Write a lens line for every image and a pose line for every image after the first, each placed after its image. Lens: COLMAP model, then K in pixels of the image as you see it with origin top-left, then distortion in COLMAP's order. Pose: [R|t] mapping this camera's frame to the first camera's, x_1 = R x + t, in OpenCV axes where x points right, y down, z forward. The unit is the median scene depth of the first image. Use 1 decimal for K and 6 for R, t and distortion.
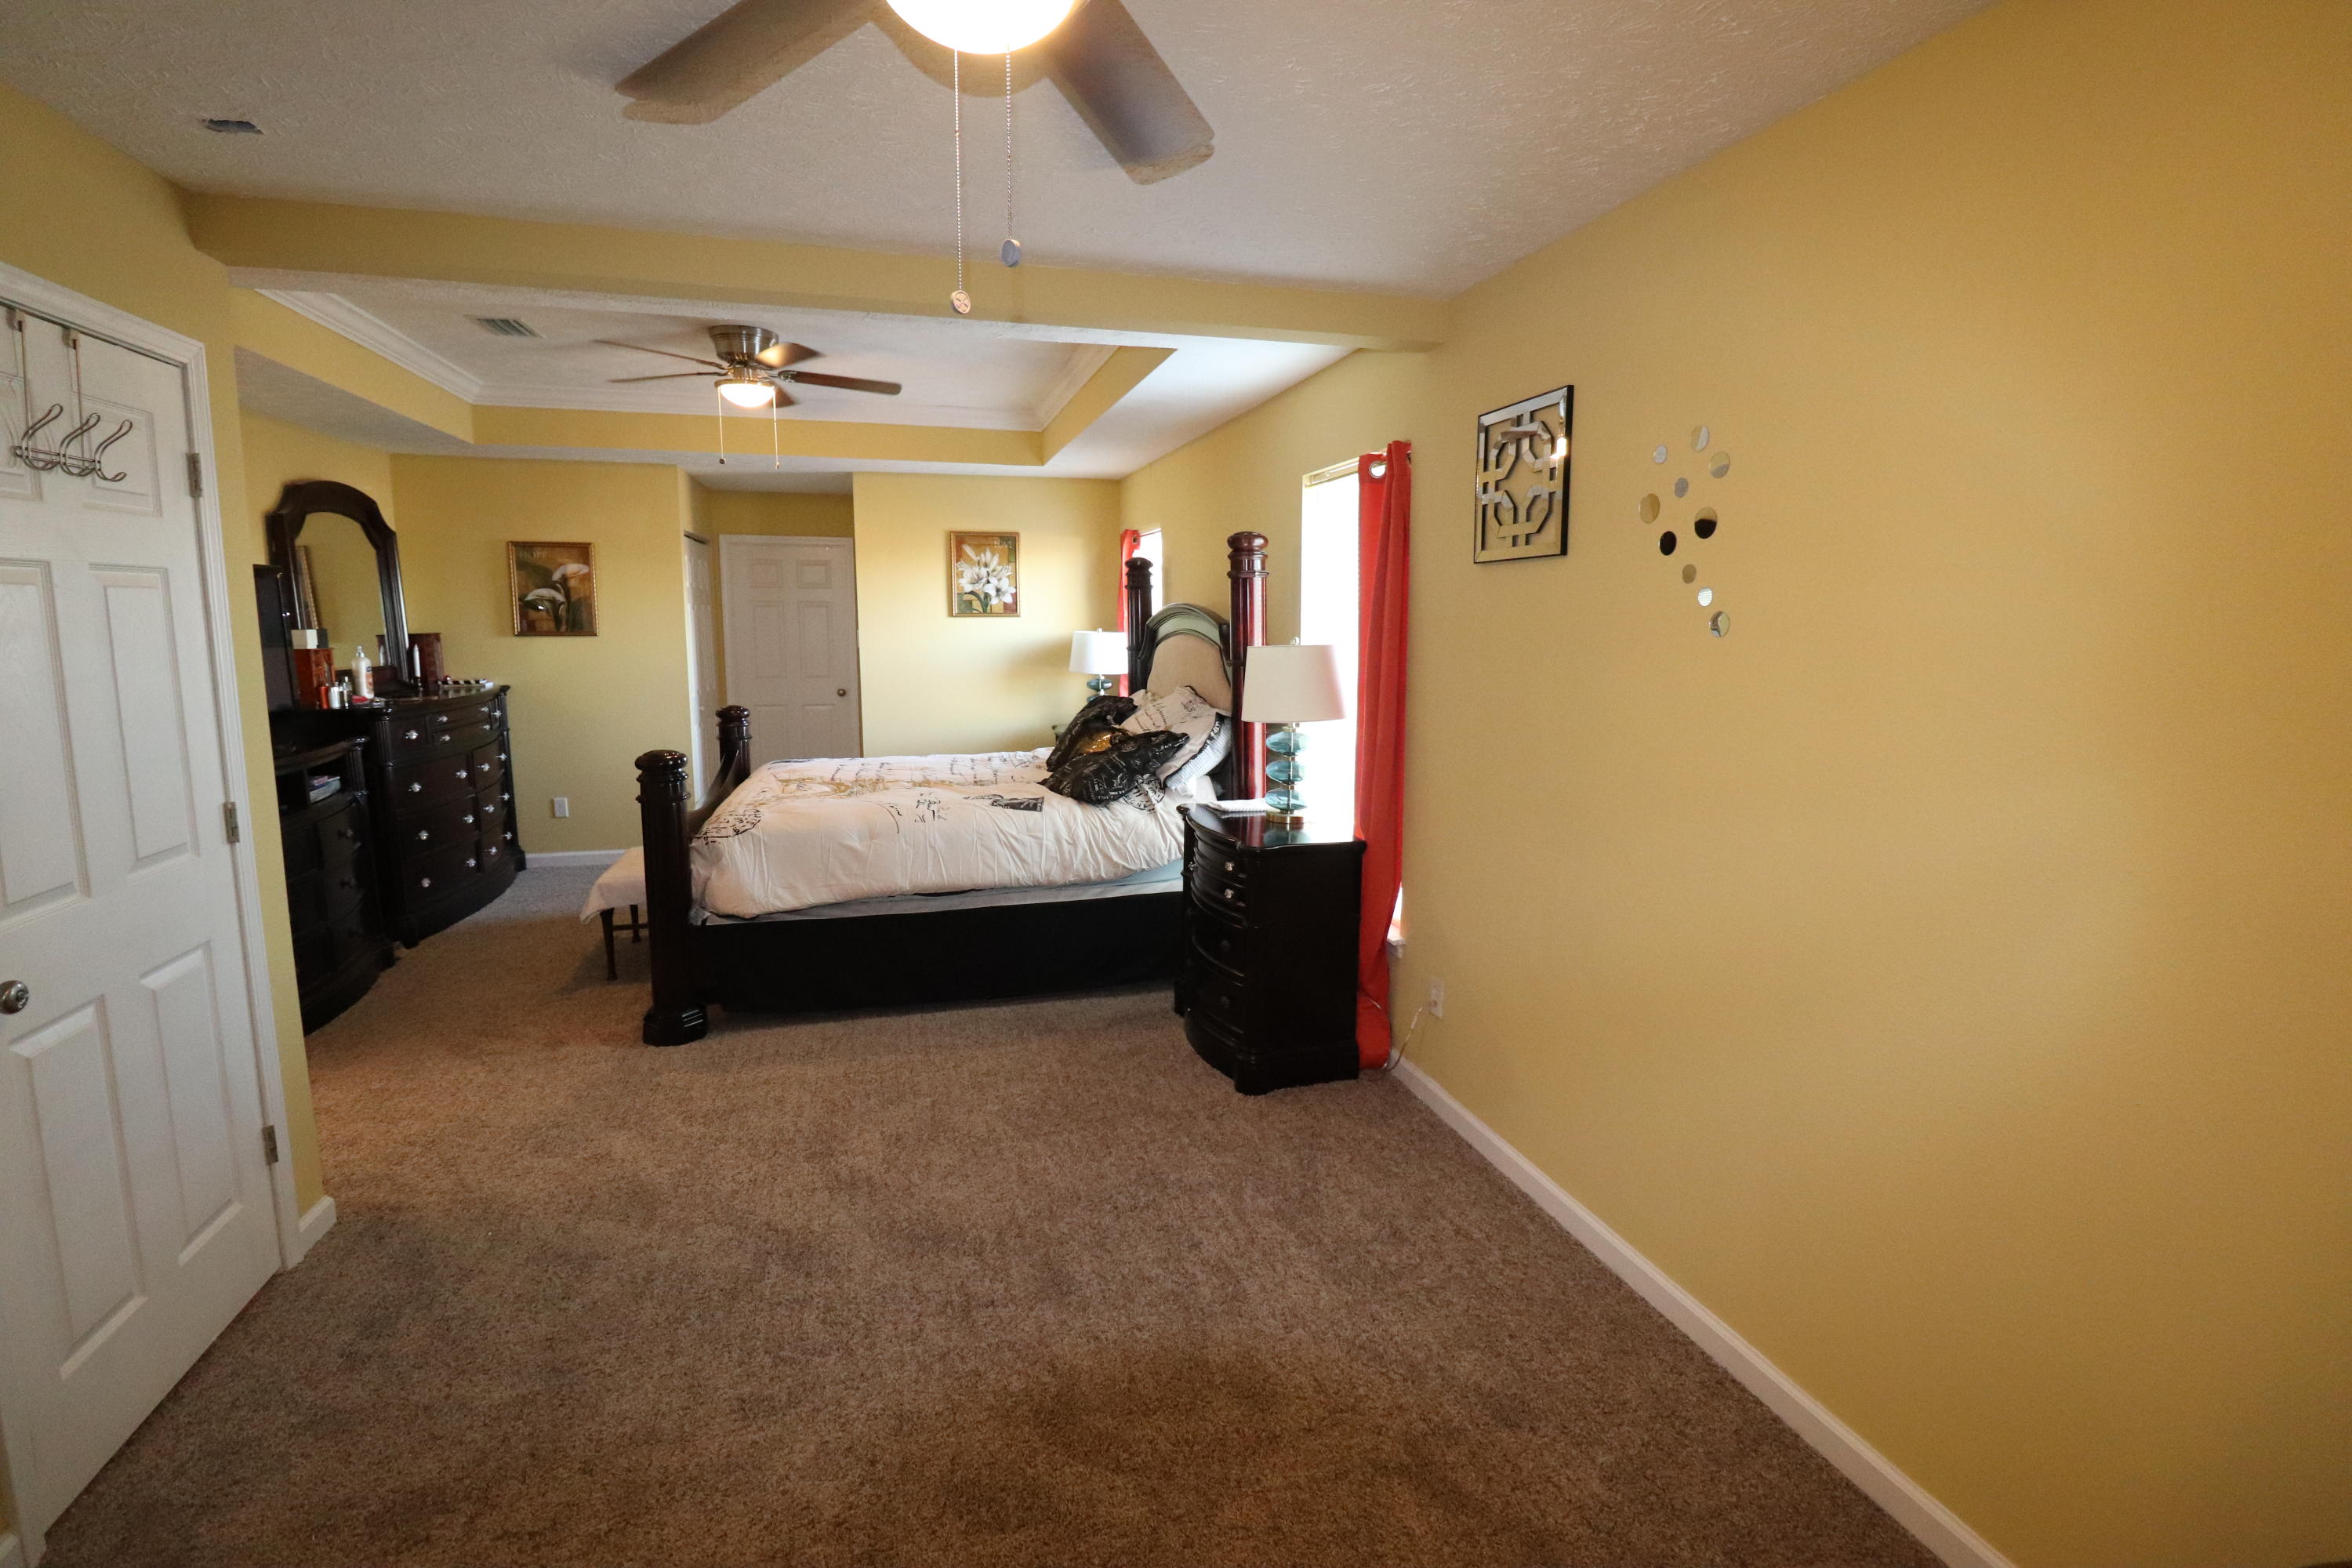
lens RADIAL K [[1098.6, 0, 1179.7], [0, 1098.6, 761.3], [0, 0, 1]] dist [0.001160, -0.011604]
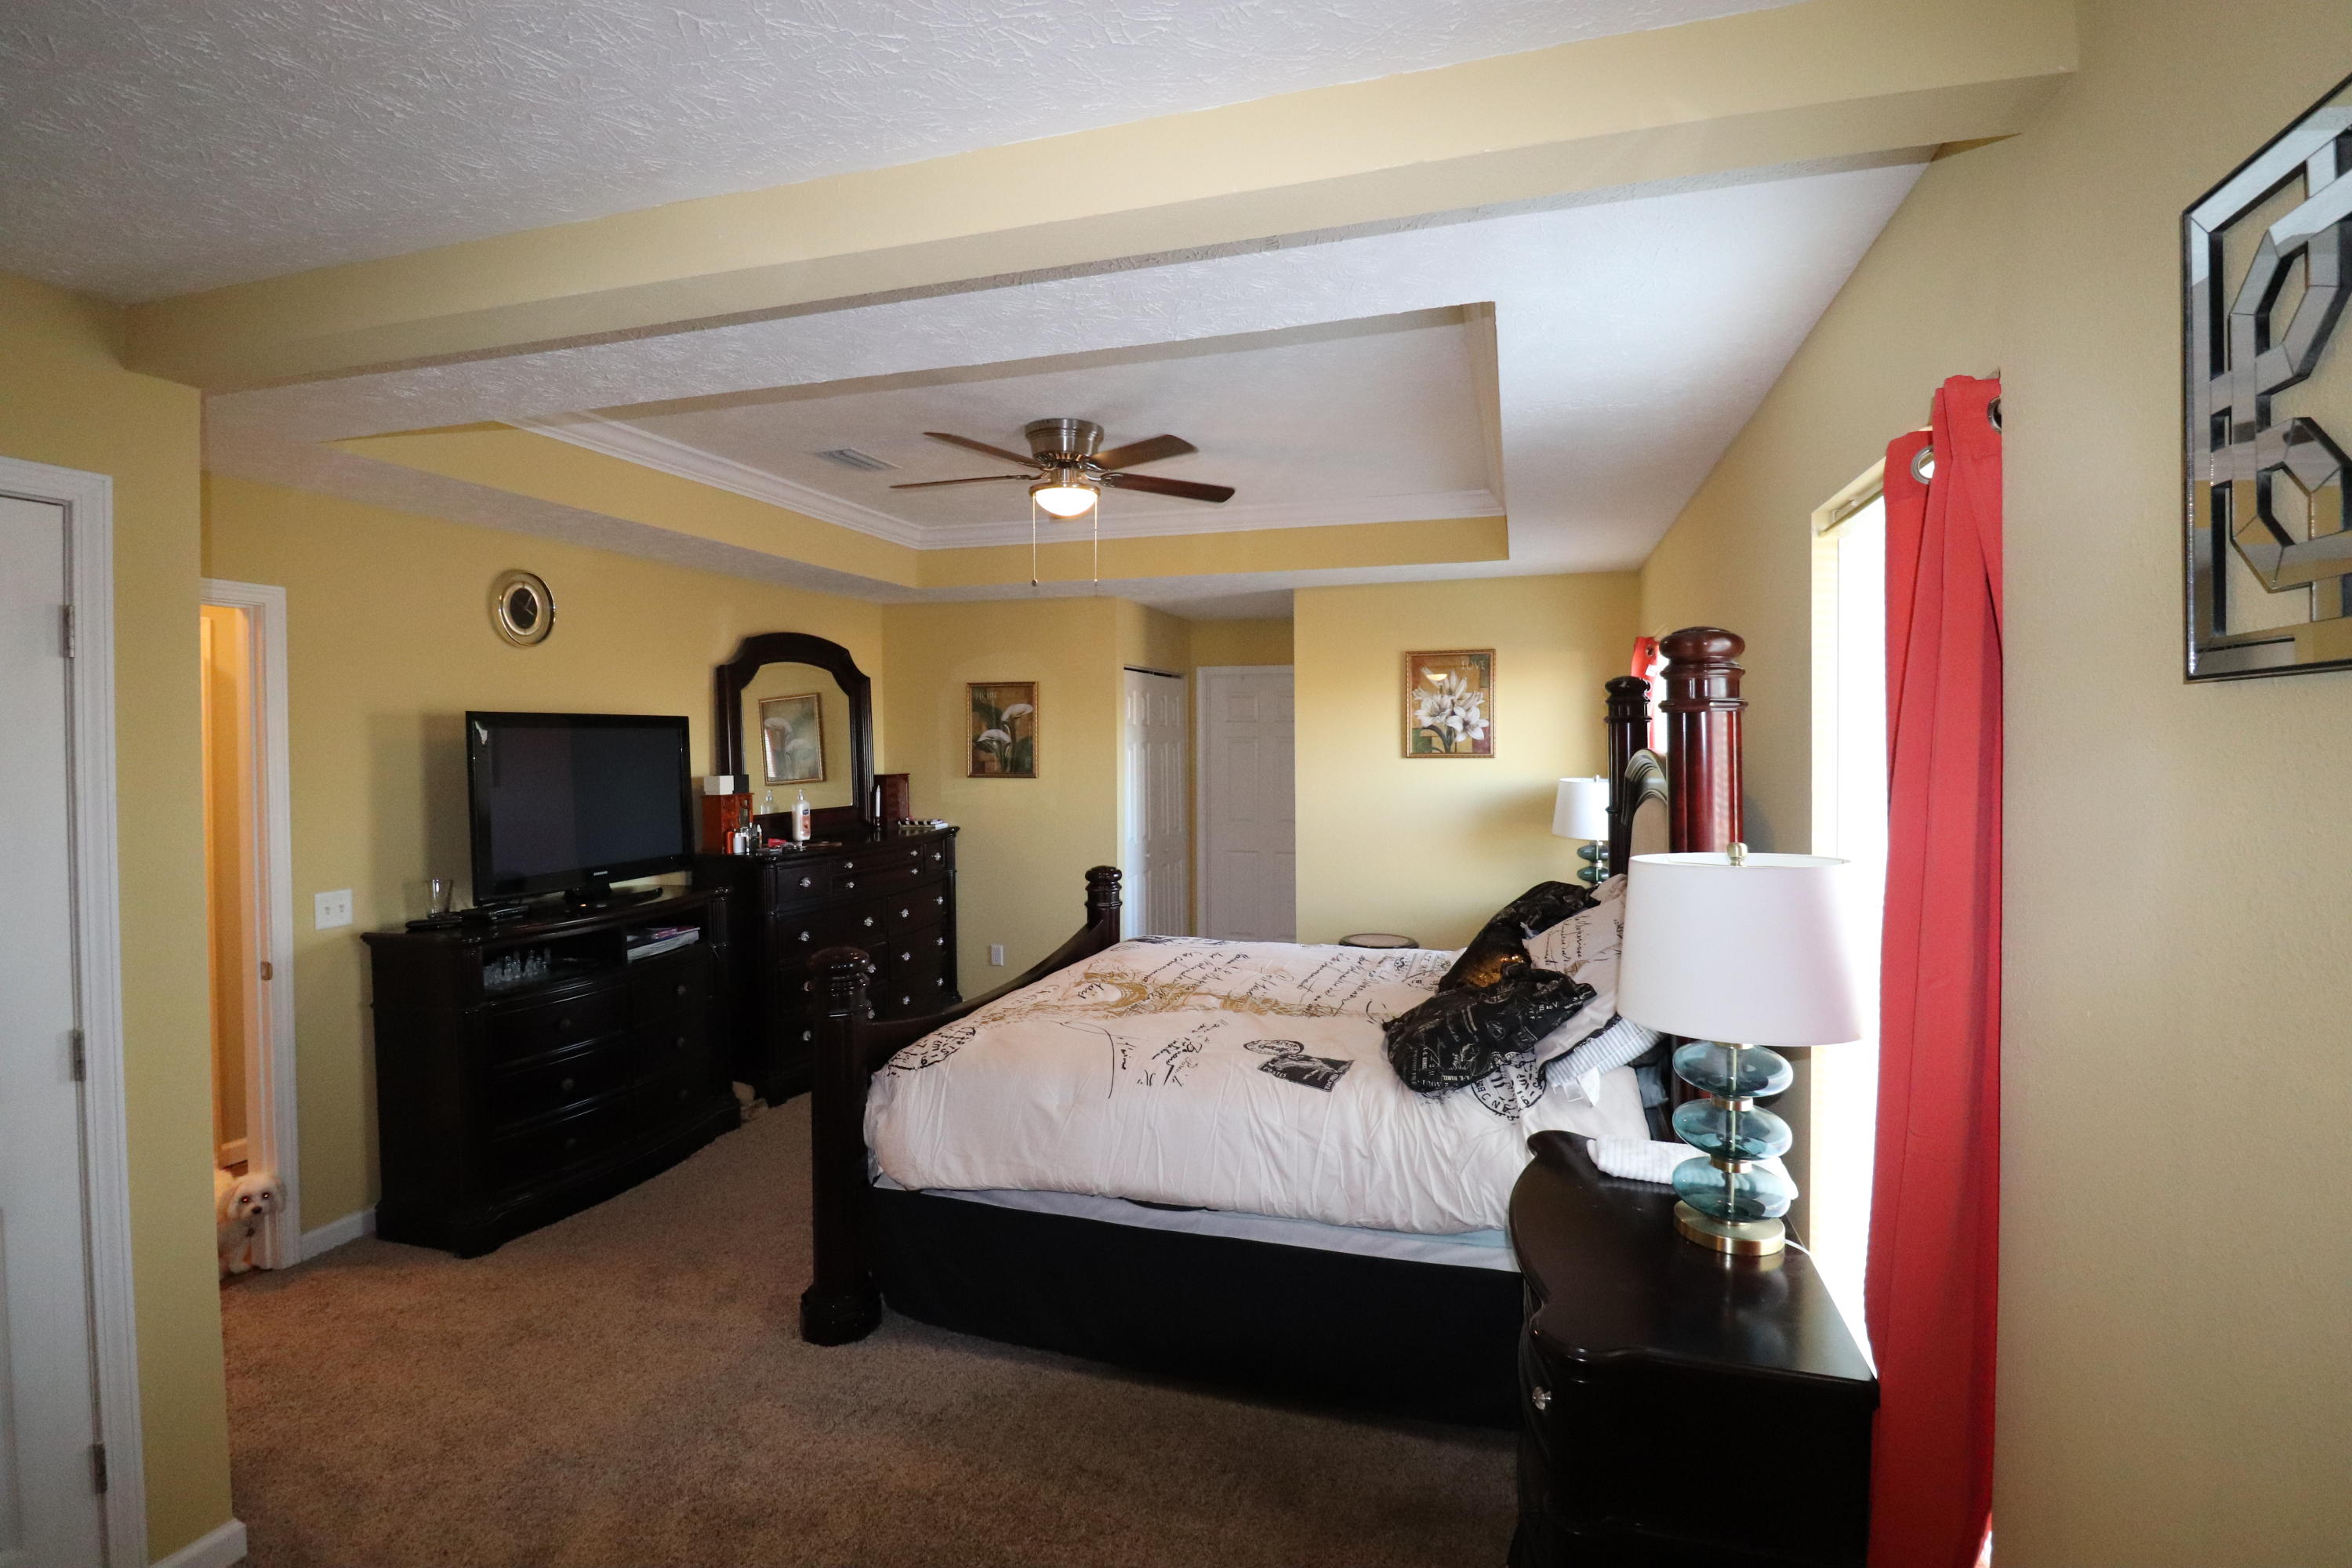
lens RADIAL K [[1098.6, 0, 1179.7], [0, 1098.6, 761.3], [0, 0, 1]] dist [0.001160, -0.011604]
pose [[0.842274, 0.005070, -0.539026, 0.094226], [-0.064057, 0.993812, -0.090748, -0.053924], [0.535230, 0.110963, 0.837387, 0.288107]]
